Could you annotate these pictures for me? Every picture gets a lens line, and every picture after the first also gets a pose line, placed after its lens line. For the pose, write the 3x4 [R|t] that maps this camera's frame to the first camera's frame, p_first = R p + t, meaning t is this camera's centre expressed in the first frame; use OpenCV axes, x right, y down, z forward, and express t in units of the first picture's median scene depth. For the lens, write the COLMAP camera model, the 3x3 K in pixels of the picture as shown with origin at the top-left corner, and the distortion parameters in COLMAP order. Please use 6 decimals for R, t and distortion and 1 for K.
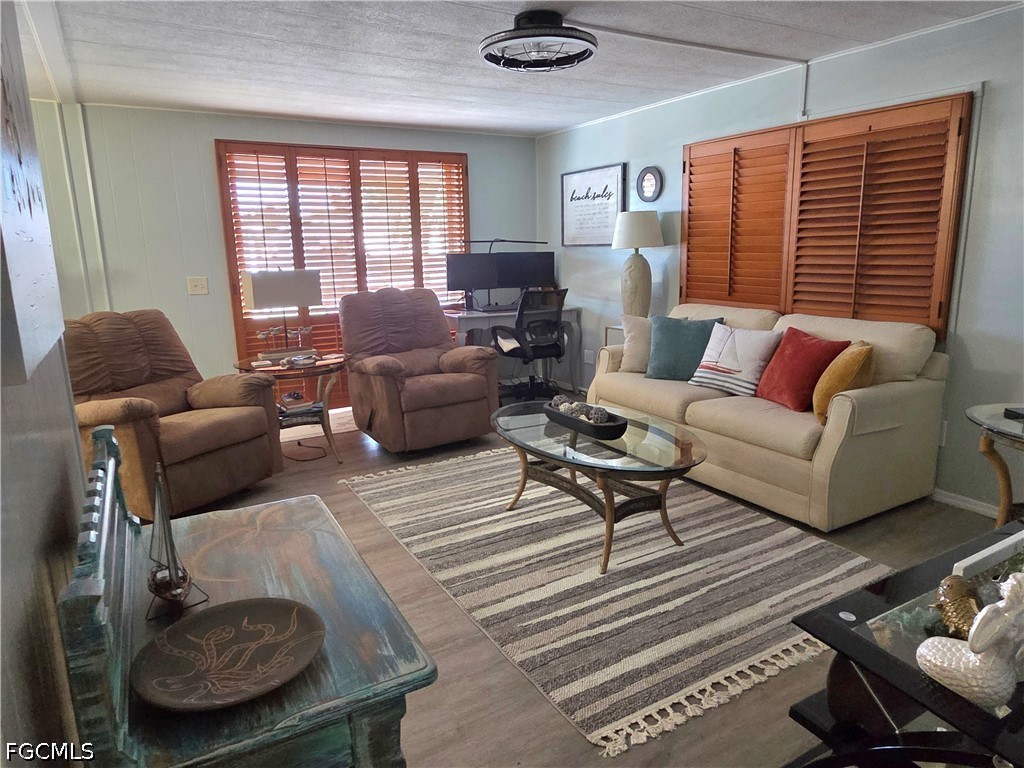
lens RADIAL K [[647.7, 0, 514.1], [0, 647.7, 381.8], [0, 0, 1]] dist [0.003664, 0.004802]
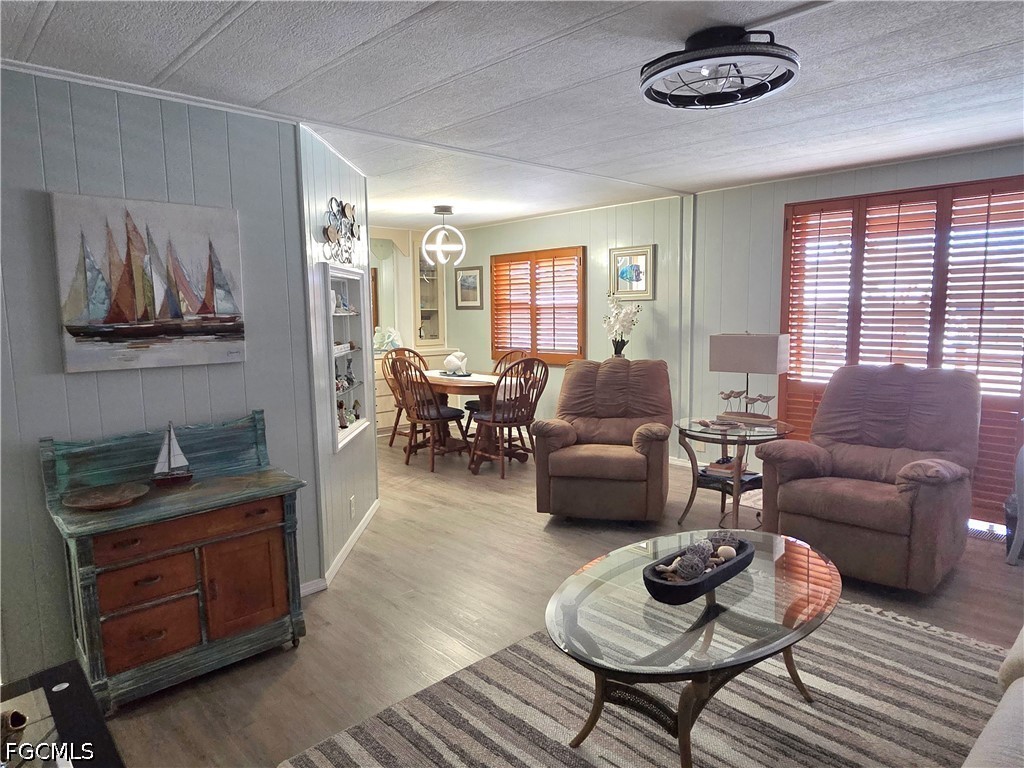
lens RADIAL K [[647.7, 0, 514.1], [0, 647.7, 381.8], [0, 0, 1]] dist [0.003664, 0.004802]
pose [[0.225576, 0.129769, -0.965544, 0.693115], [-0.192094, 0.977557, 0.086505, -0.156403], [0.955100, 0.165961, 0.245442, 0.570212]]
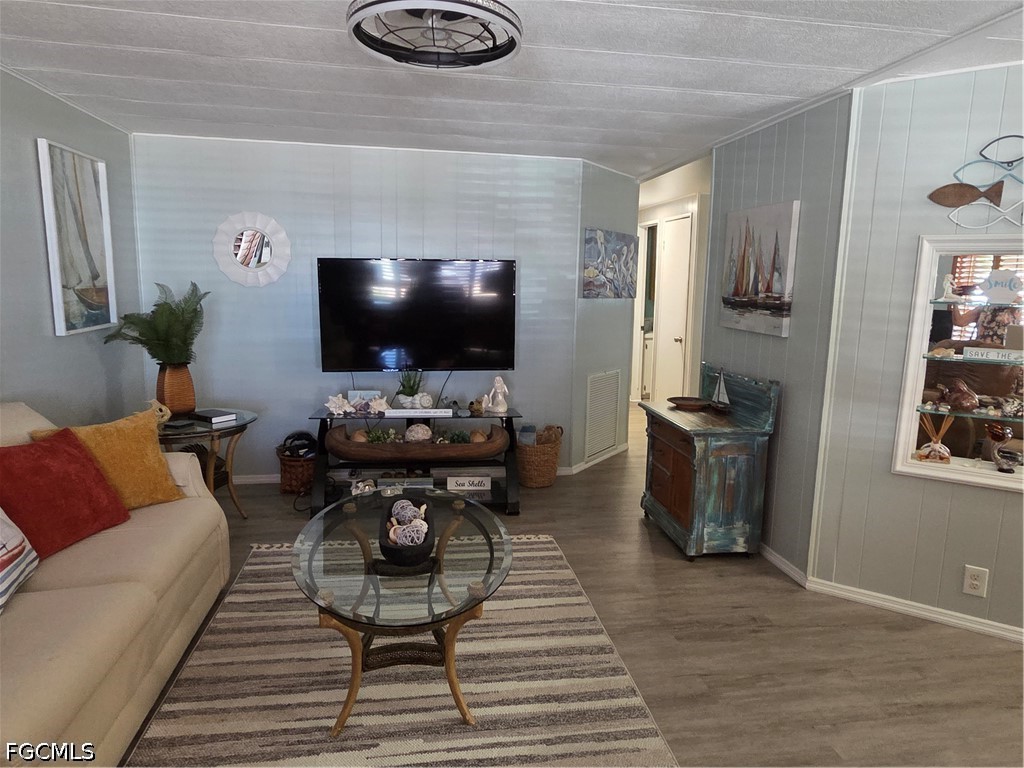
lens RADIAL K [[651.9, 0, 520.6], [0, 651.9, 382.9], [0, 0, 1]] dist [0.004287, 0.001998]
pose [[-0.932189, -0.052998, 0.358071, -0.281225], [0.076510, 0.938024, 0.338021, -0.347654], [-0.353793, 0.342495, -0.870361, 1.513161]]
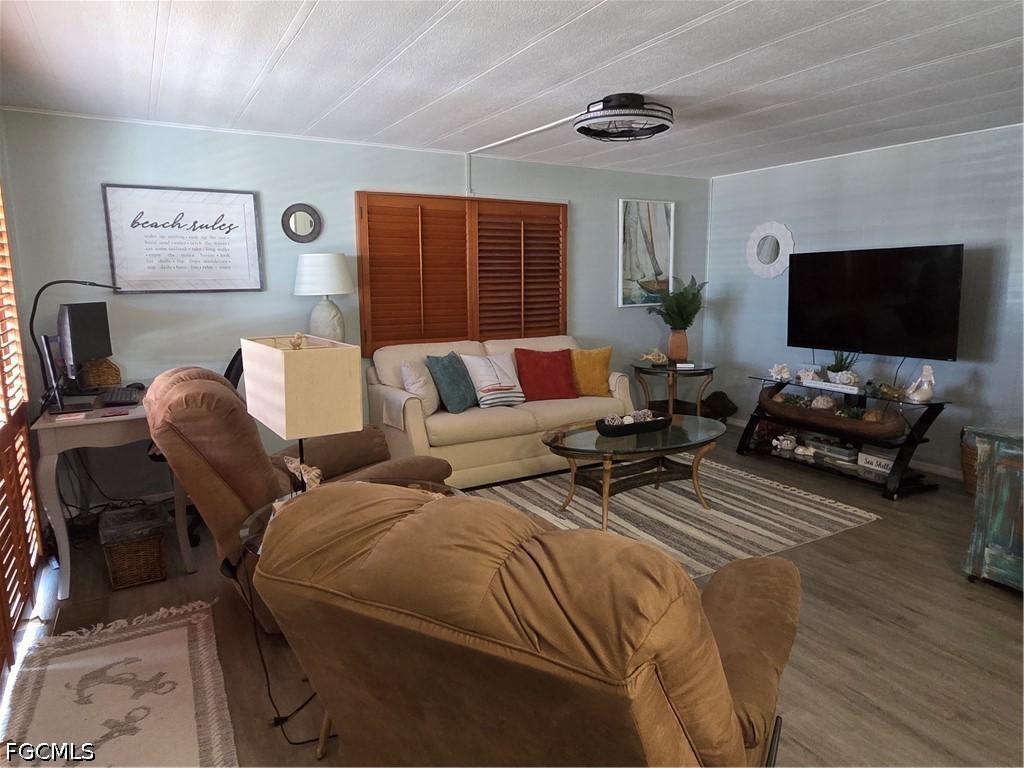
lens RADIAL K [[647.7, 0, 514.1], [0, 647.7, 381.8], [0, 0, 1]] dist [0.003664, 0.004802]
pose [[0.012126, -0.137409, 0.990440, -1.078720], [0.216428, 0.967394, 0.131562, -0.226628], [-0.976223, 0.212764, 0.041470, 1.112373]]
